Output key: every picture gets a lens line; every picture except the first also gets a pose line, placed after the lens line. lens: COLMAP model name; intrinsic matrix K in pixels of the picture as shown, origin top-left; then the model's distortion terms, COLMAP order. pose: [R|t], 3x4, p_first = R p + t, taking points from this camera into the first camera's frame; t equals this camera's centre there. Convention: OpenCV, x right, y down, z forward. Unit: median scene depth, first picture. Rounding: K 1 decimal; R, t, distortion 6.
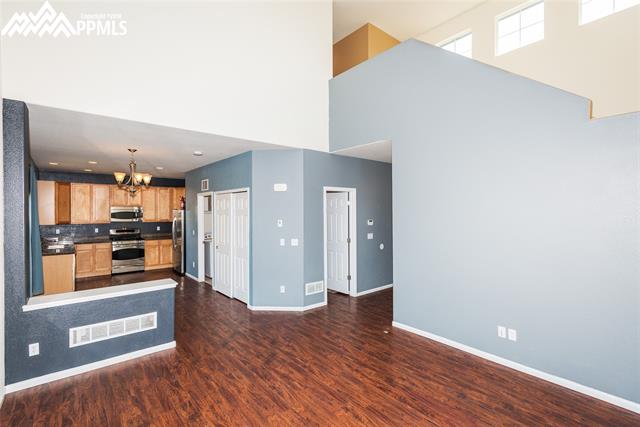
lens RADIAL K [[300.8, 0, 315.6], [0, 300.8, 212.8], [0, 0, 1]] dist [0.002112, -0.000228]
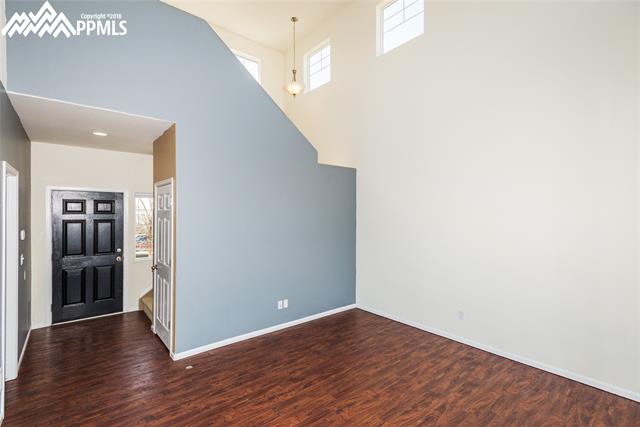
lens RADIAL K [[300.8, 0, 315.6], [0, 300.8, 212.8], [0, 0, 1]] dist [0.002112, -0.000228]
pose [[-0.014788, 0.002427, 0.999888, -0.724271], [0.003624, 0.999991, -0.002374, -0.008478], [-0.999884, 0.003589, -0.014797, 0.870826]]
